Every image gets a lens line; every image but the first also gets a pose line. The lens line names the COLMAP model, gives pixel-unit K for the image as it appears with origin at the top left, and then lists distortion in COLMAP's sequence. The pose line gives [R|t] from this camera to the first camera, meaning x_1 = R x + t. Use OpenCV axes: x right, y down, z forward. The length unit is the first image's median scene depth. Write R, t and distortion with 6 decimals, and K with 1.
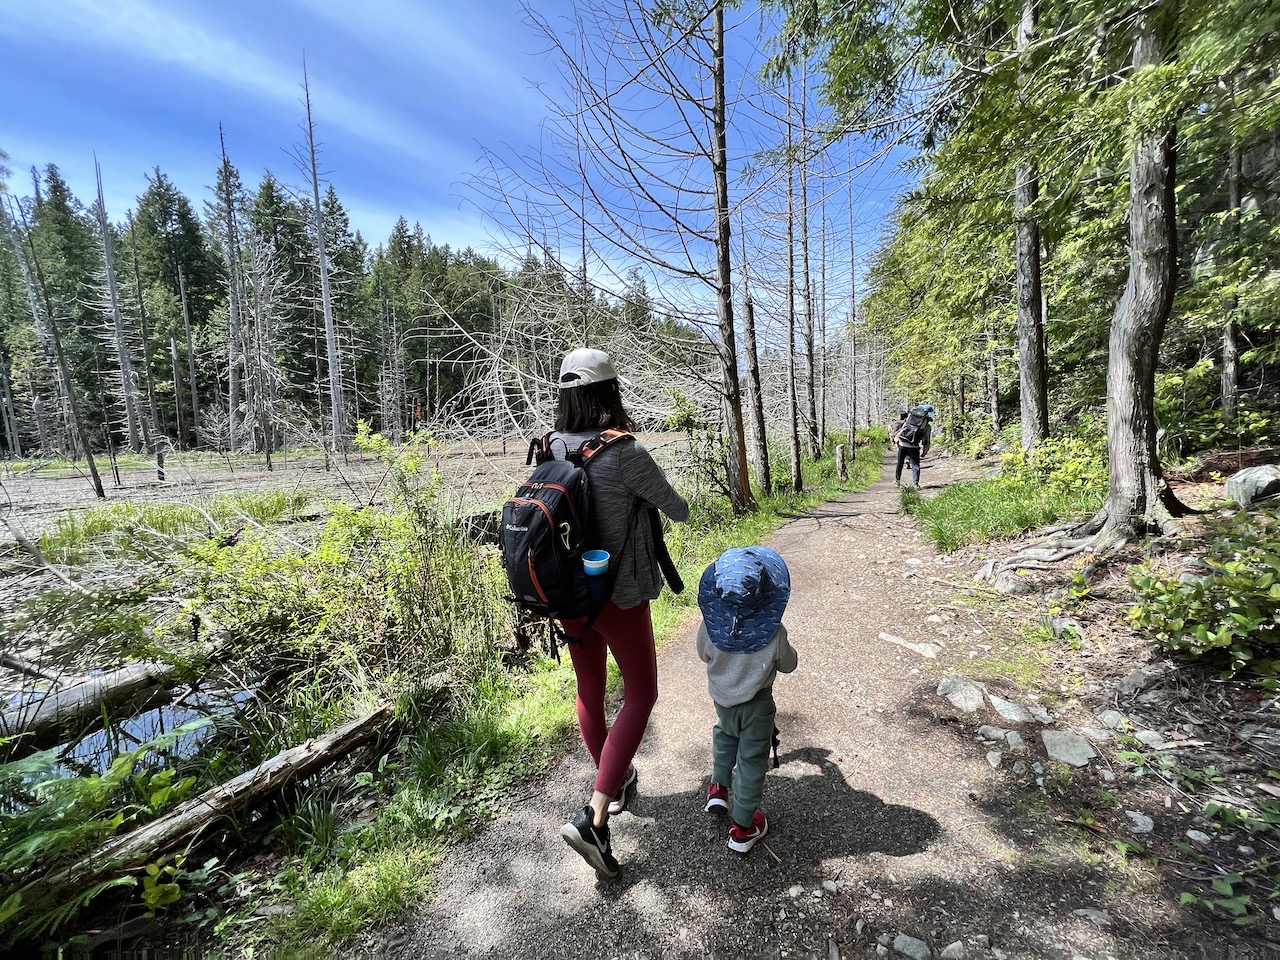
lens RADIAL K [[505.2, 0, 640.0], [0, 505.2, 480.0], [0, 0, 1]] dist [-0.001532, -0.000351]
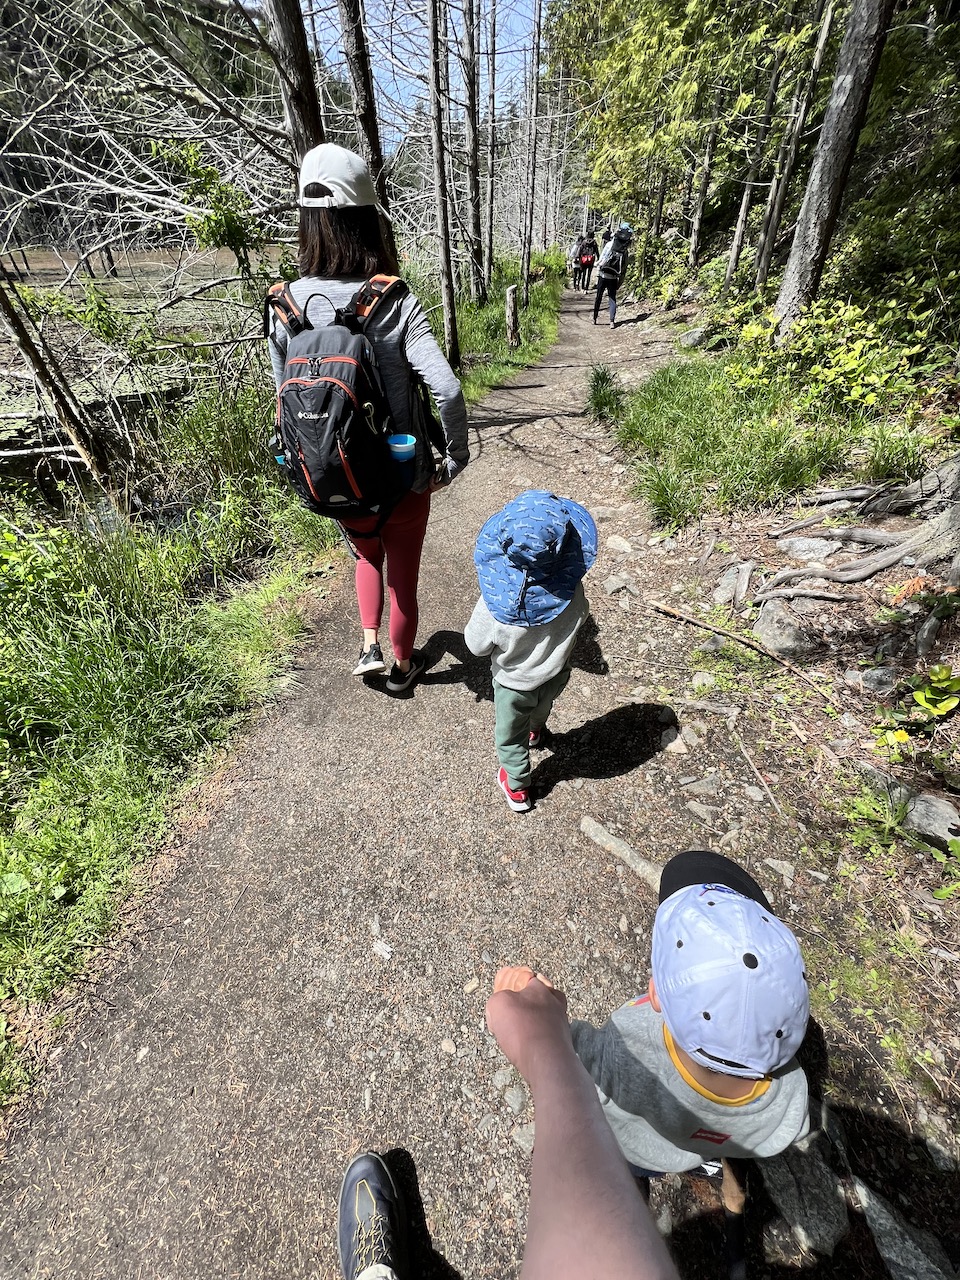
lens RADIAL K [[505.2, 0, 480.0], [0, 505.2, 640.0], [0, 0, 1]] dist [-0.001532, -0.000351]
pose [[0.945679, -0.170215, 0.276981, 0.059801], [-0.005392, 0.843651, 0.536864, -0.023855], [-0.325057, -0.509195, 0.796905, 0.160103]]
